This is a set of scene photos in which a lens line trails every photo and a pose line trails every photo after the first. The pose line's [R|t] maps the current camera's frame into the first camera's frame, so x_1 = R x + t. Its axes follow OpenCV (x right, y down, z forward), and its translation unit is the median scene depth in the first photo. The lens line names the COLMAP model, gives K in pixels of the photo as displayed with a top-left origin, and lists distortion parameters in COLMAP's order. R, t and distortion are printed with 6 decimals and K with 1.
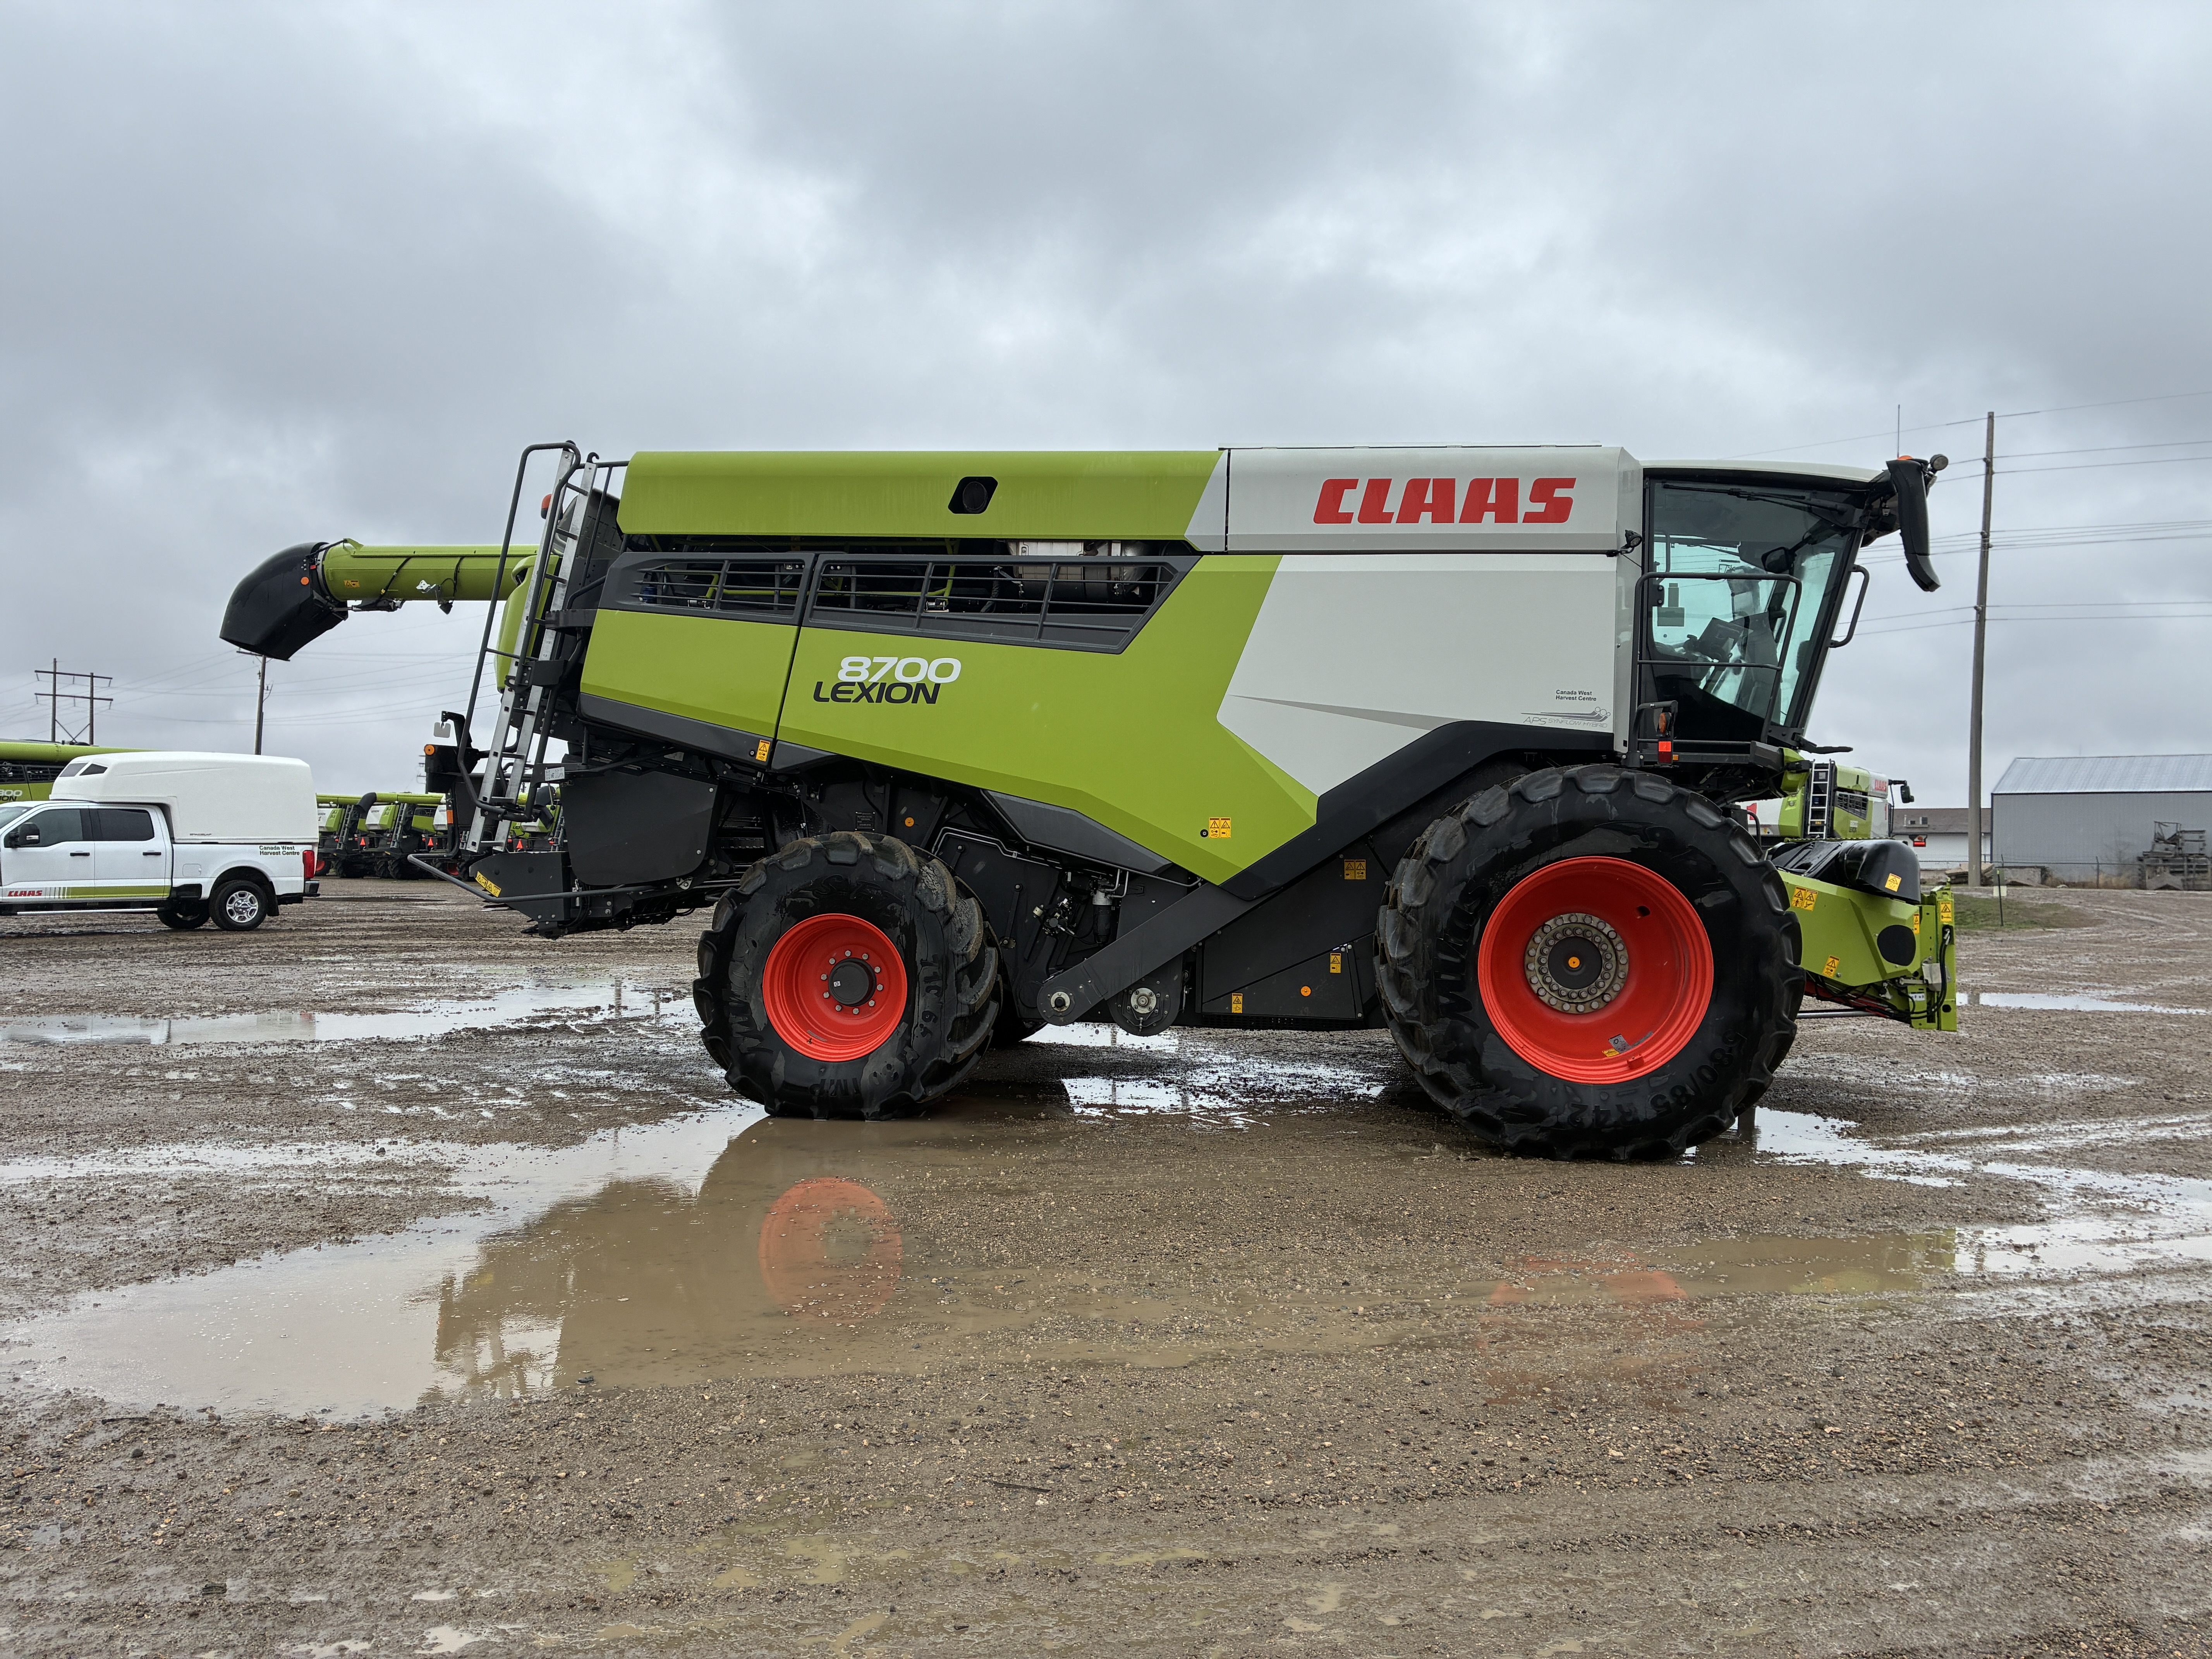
lens RADIAL K [[1676.8, 0, 1088.1], [0, 1676.8, 828.8], [0, 0, 1]] dist [0.035899, -0.022824]
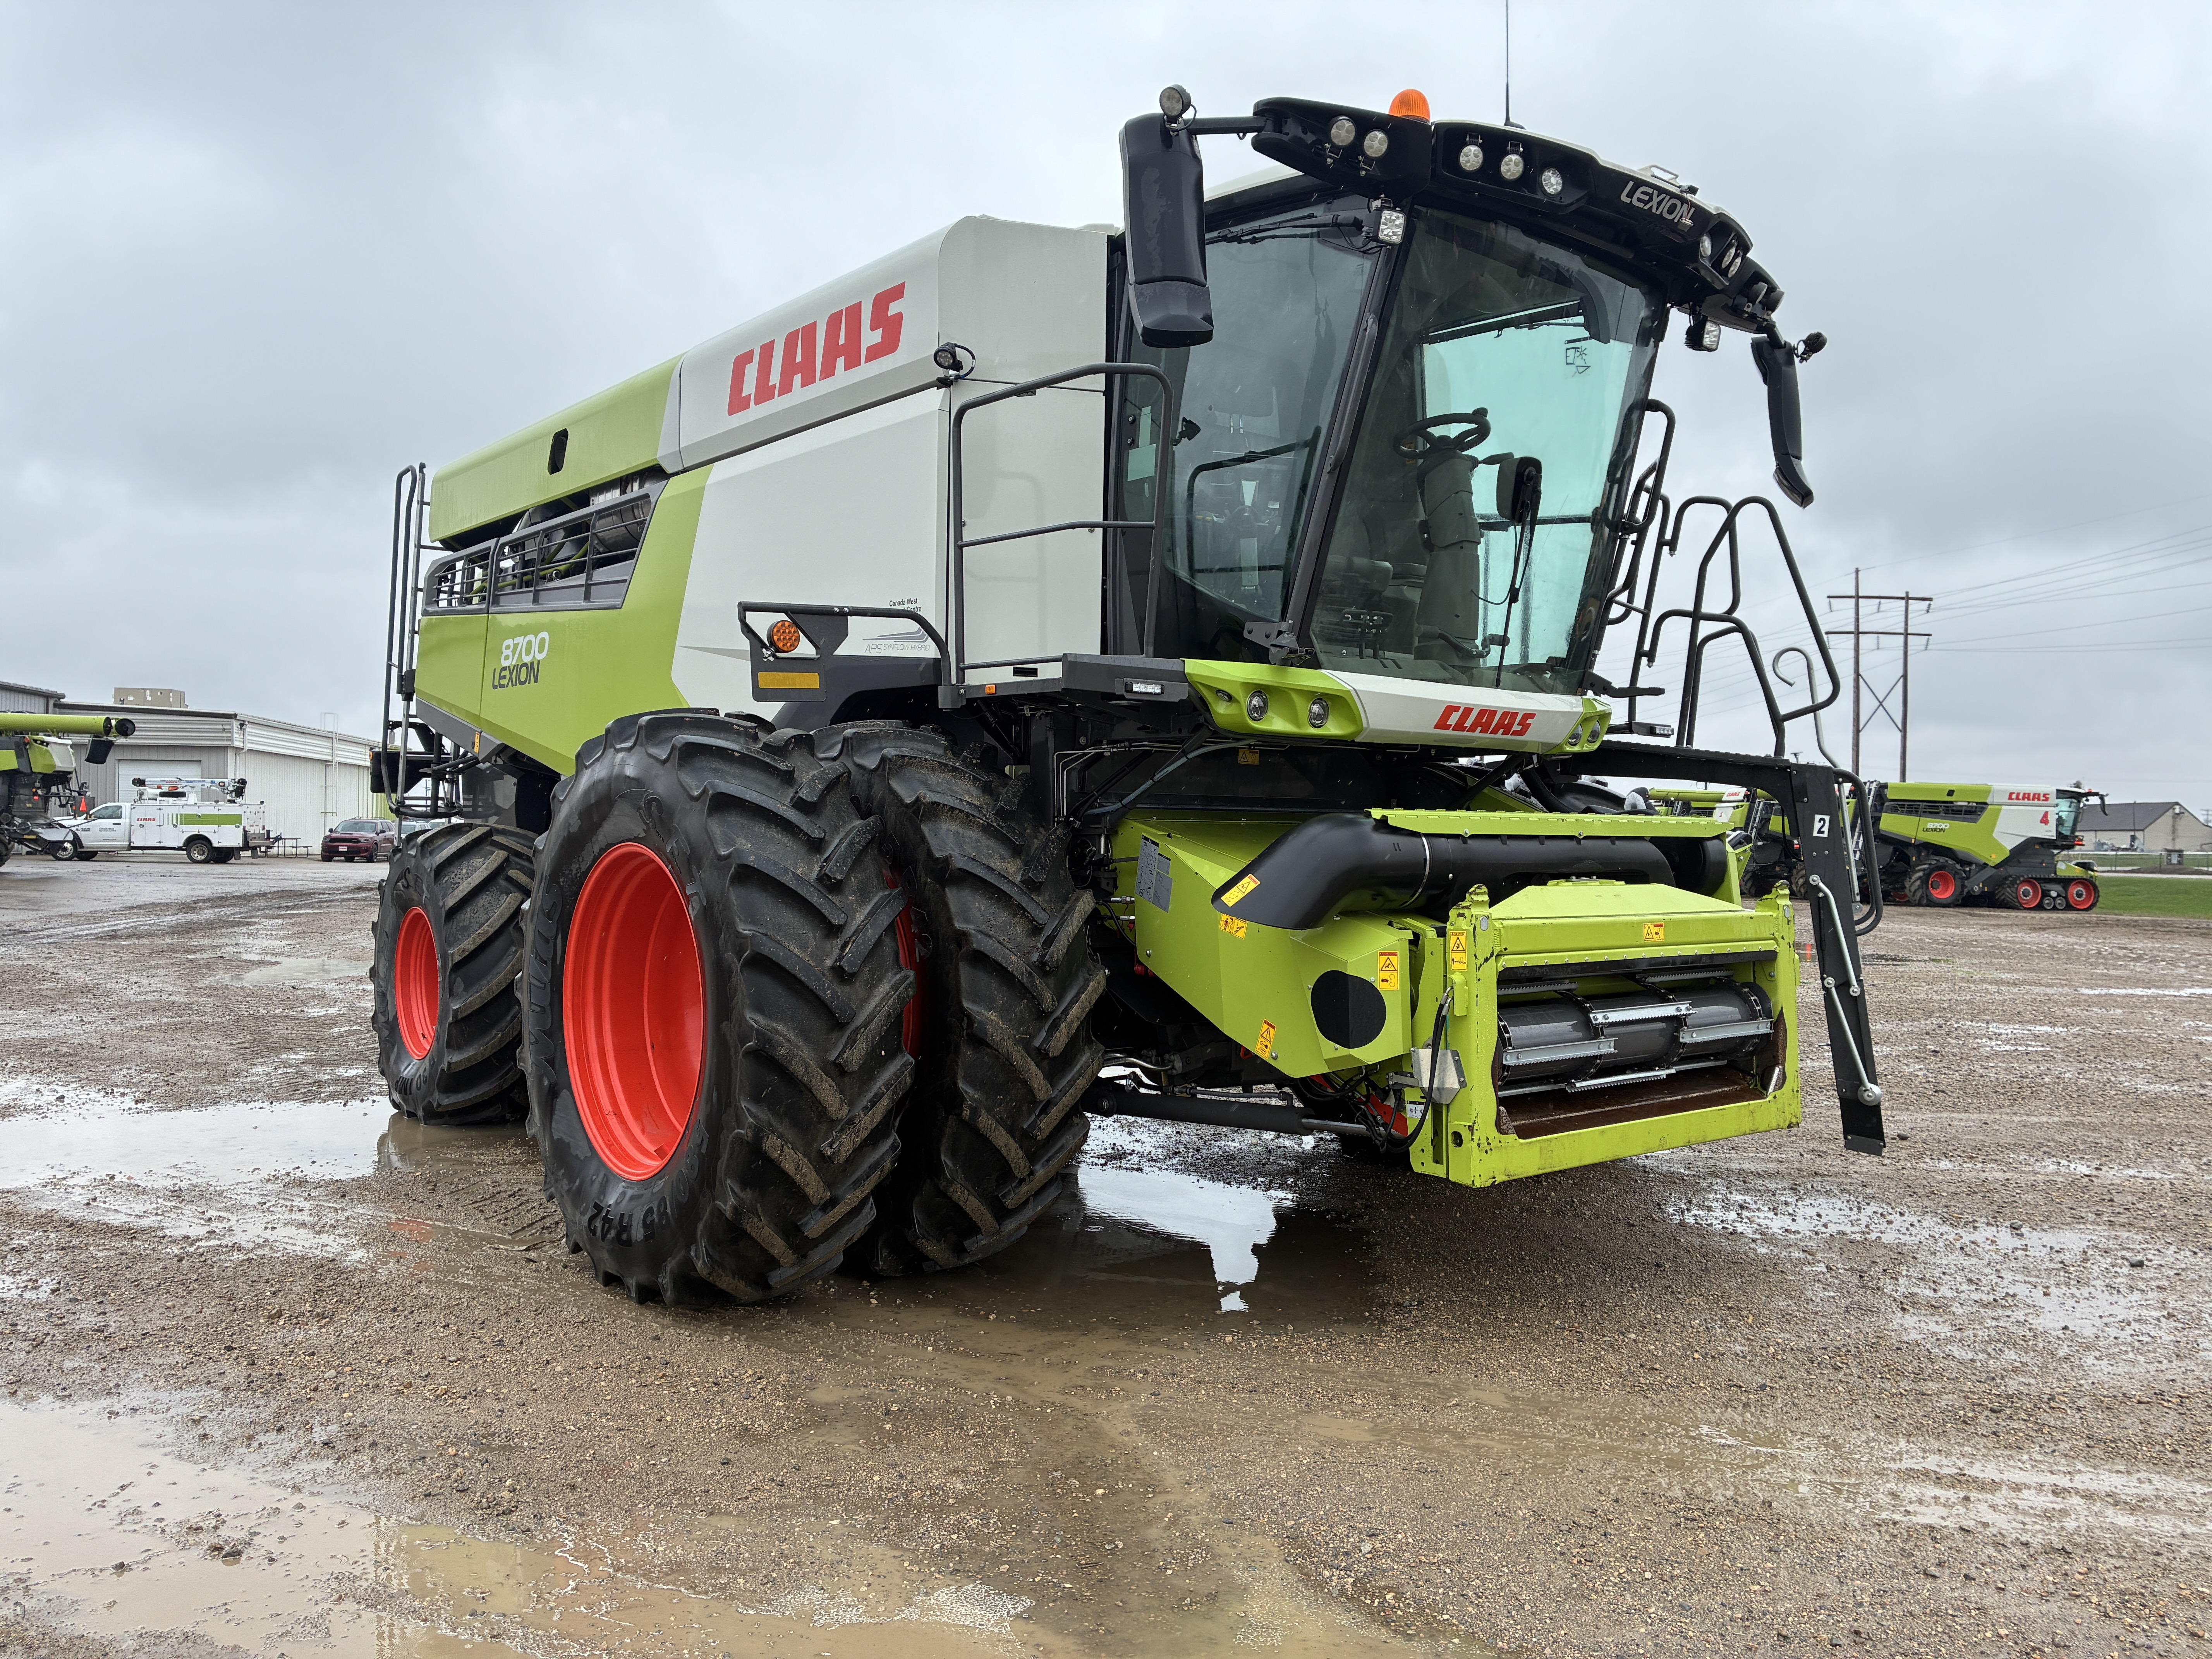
lens RADIAL K [[1676.8, 0, 1109.7], [0, 1676.8, 825.1], [0, 0, 1]] dist [0.035899, -0.022824]
pose [[0.720553, -0.011432, -0.693305, 0.797959], [0.008786, 0.999934, -0.007356, 0.013715], [0.693344, -0.000791, 0.720606, 0.563635]]
